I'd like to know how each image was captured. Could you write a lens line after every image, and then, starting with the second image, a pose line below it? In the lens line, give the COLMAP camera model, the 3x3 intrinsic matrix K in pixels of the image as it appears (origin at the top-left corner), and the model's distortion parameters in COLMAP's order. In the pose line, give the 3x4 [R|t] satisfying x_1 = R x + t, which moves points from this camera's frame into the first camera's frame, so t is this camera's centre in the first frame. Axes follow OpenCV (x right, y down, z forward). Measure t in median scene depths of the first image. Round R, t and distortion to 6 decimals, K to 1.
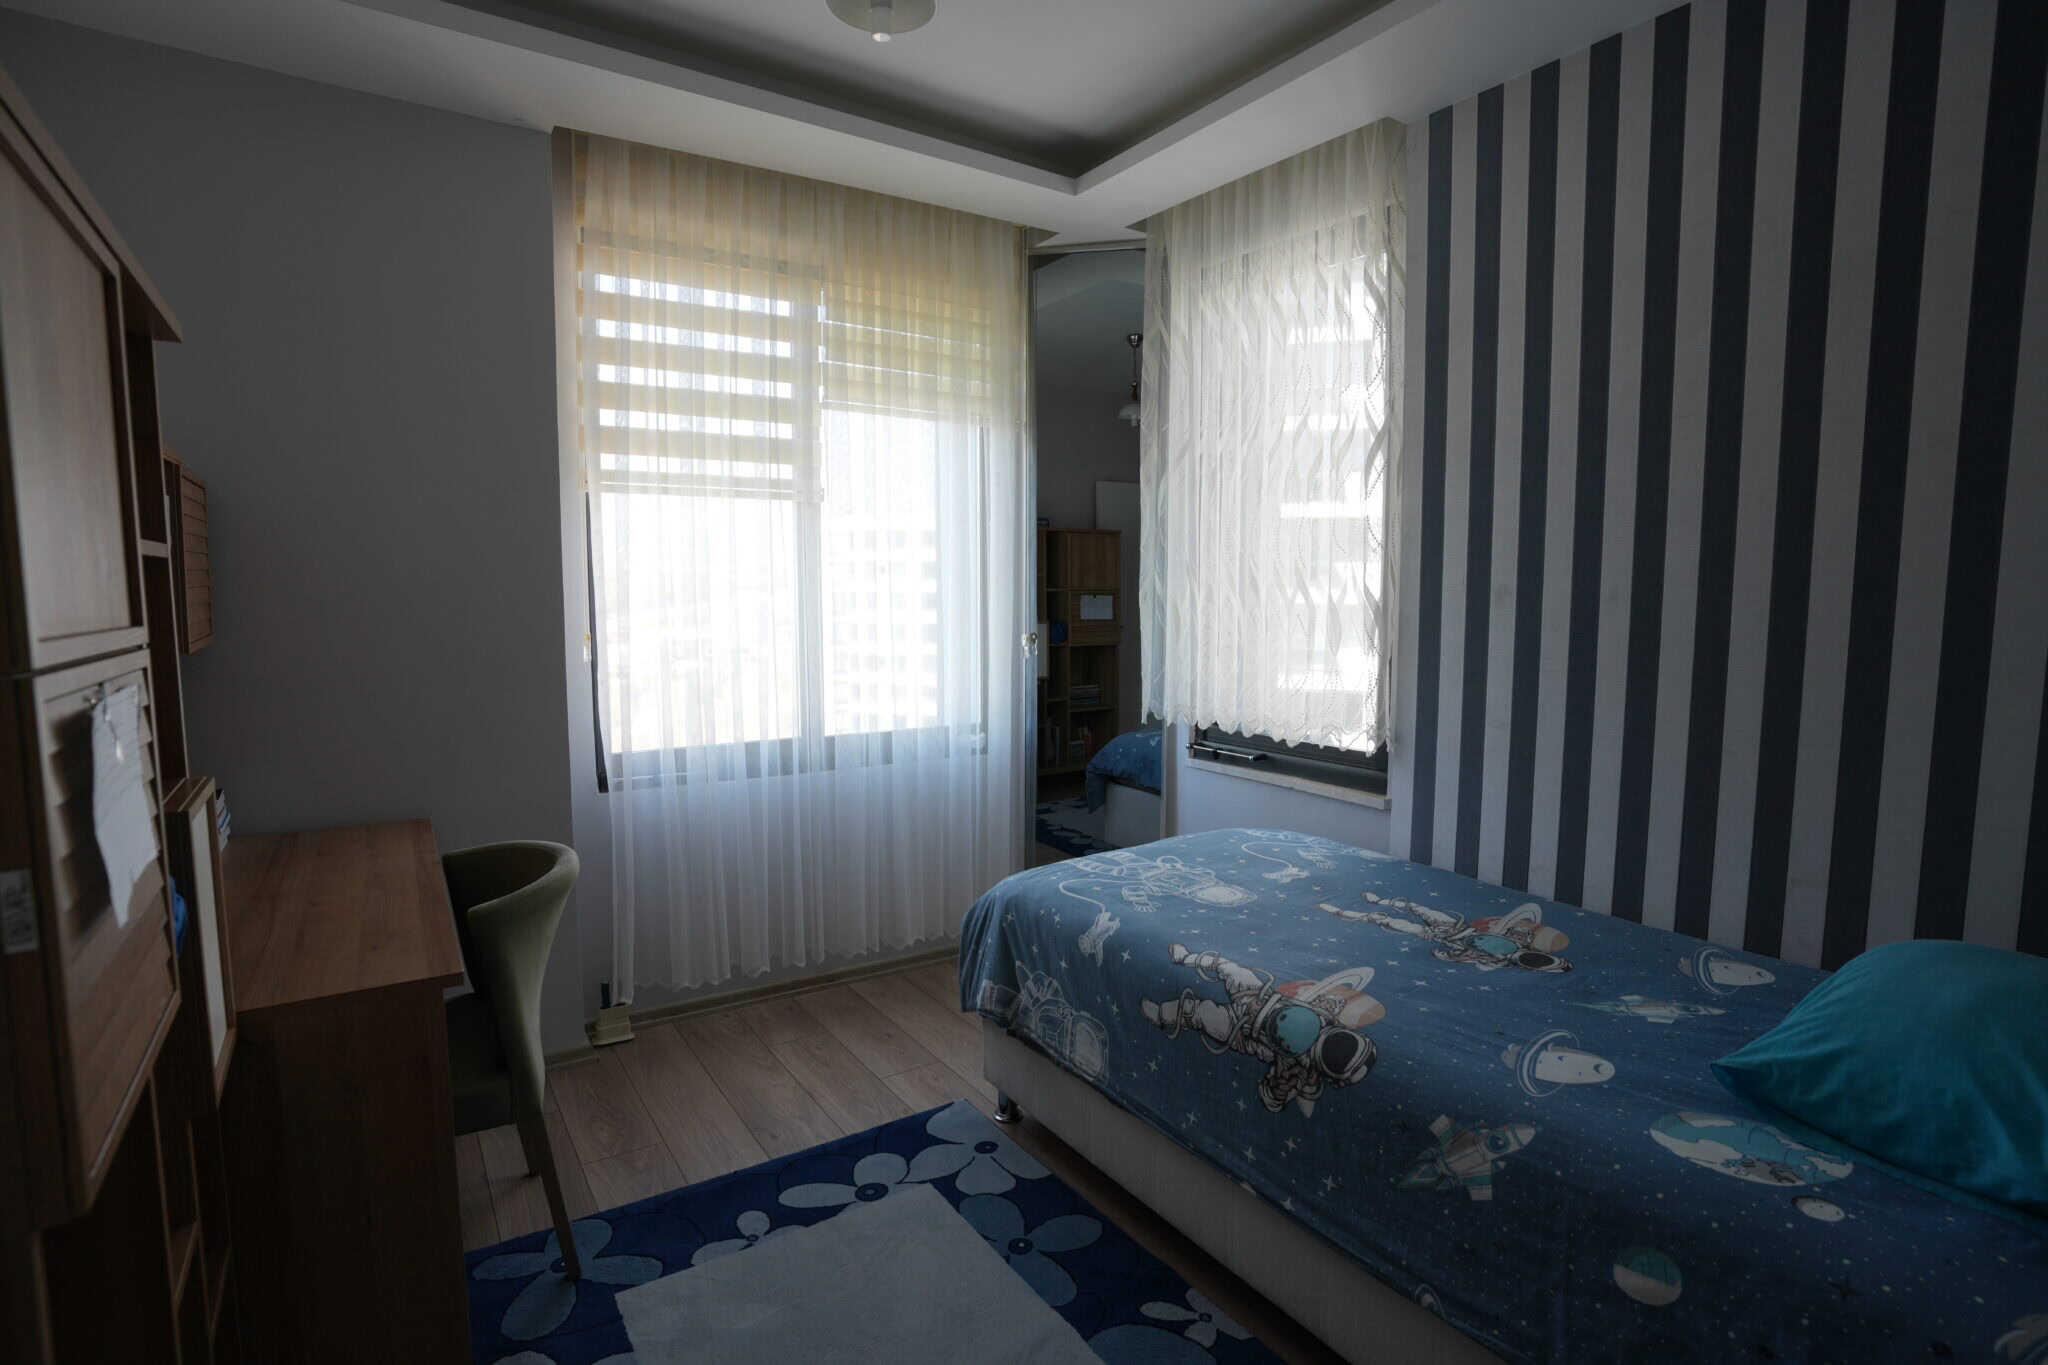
lens RADIAL K [[999.8, 0, 1021.7], [0, 999.8, 678.5], [0, 0, 1]] dist [-0.083922, 0.036654]
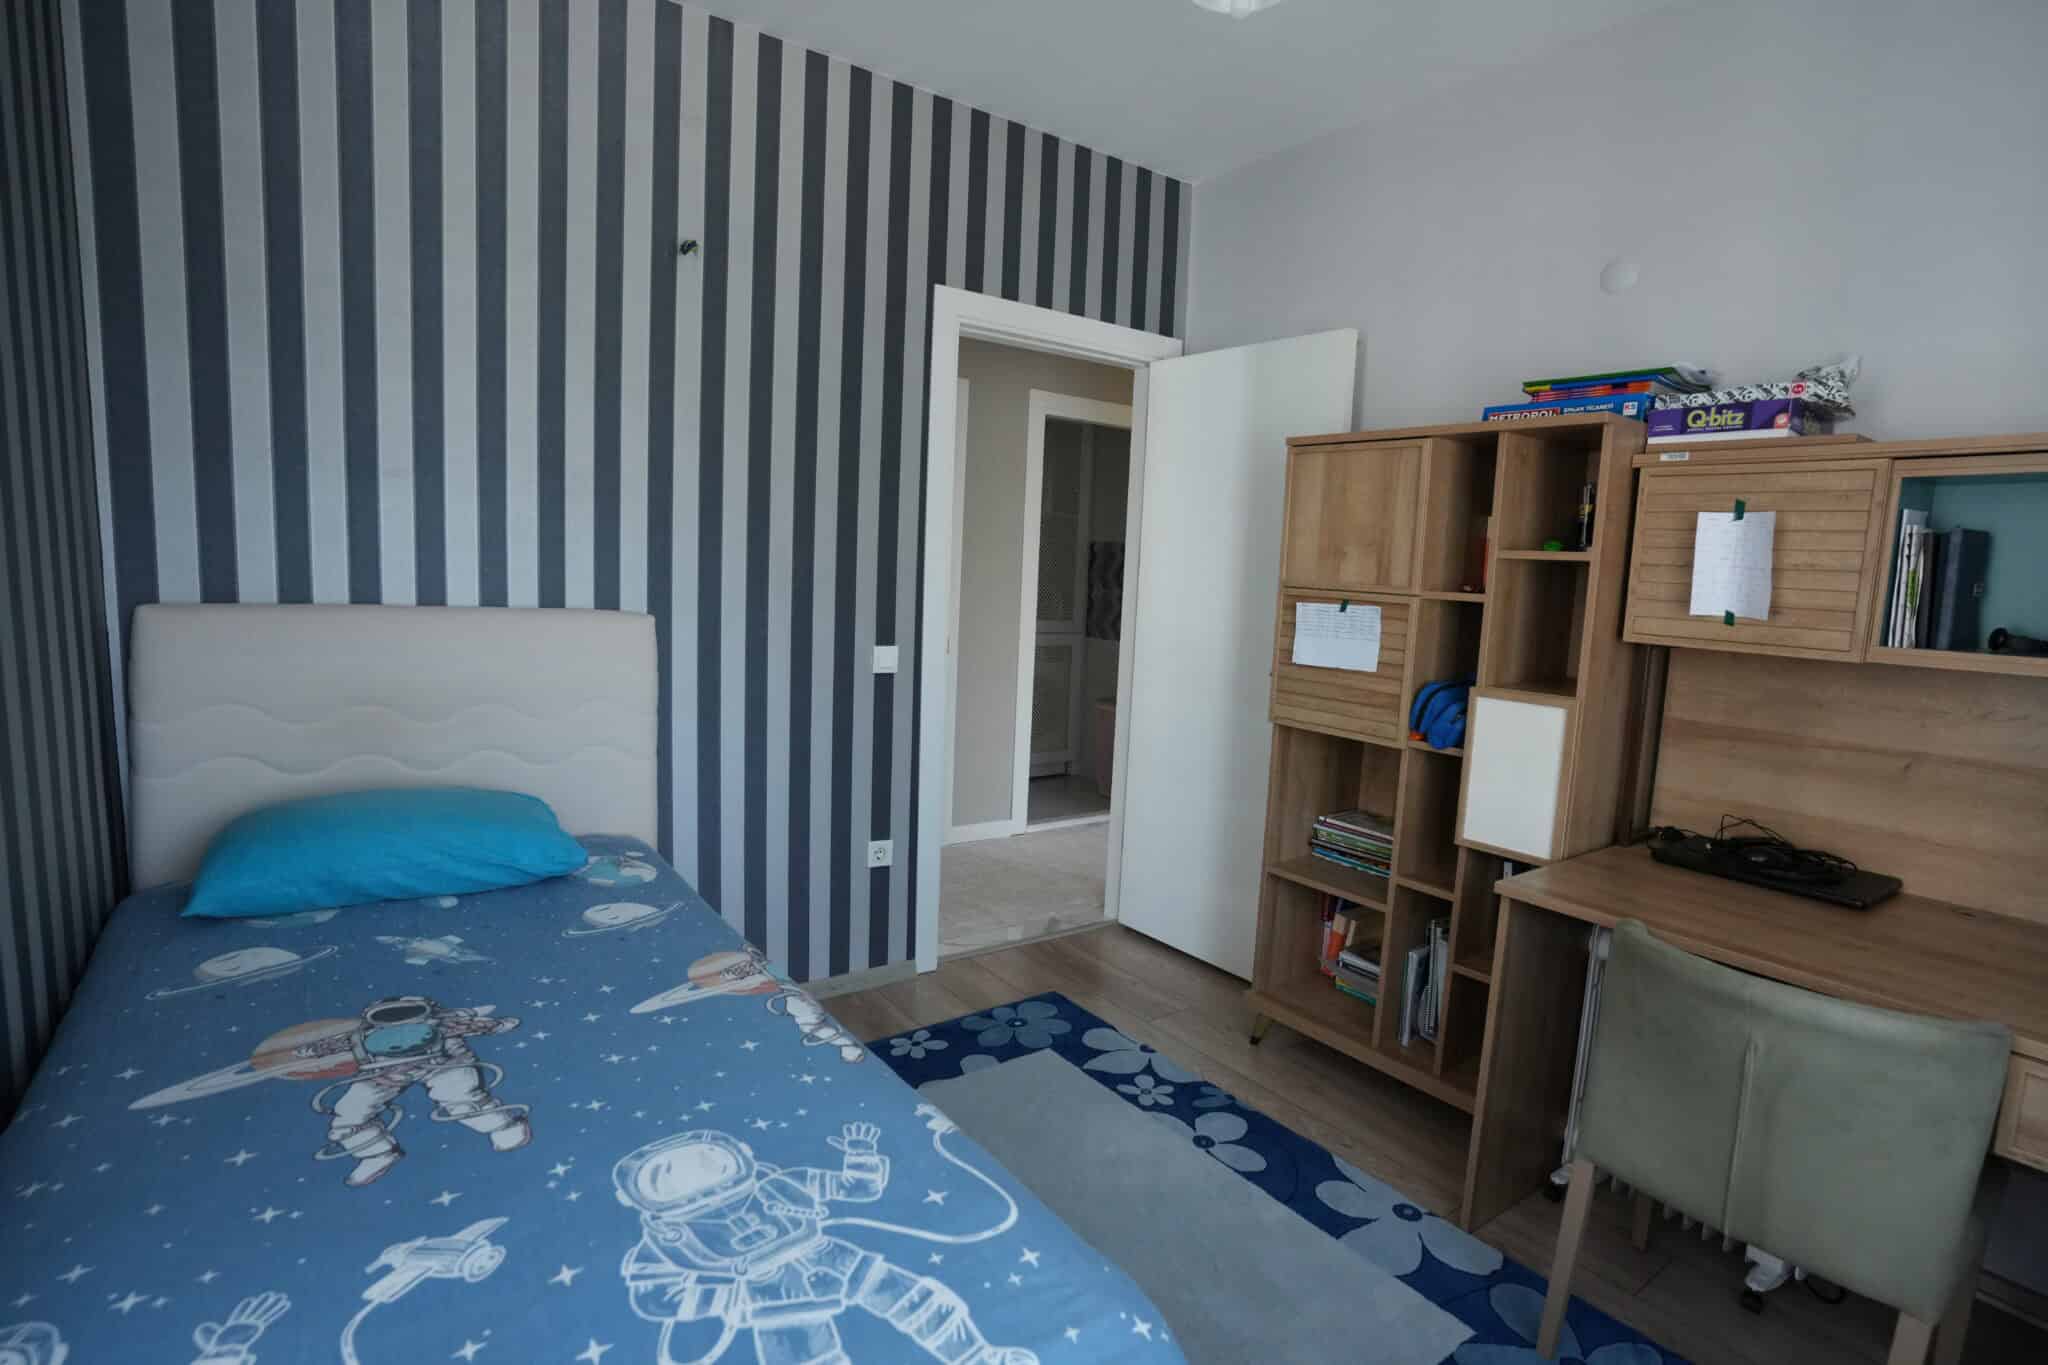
lens RADIAL K [[999.8, 0, 1021.7], [0, 999.8, 678.5], [0, 0, 1]] dist [-0.083922, 0.036654]
pose [[-0.998391, -0.037752, -0.042321, 0.068228], [-0.045783, 0.976926, 0.208612, -0.131925], [0.033469, 0.210214, -0.977082, 1.487934]]
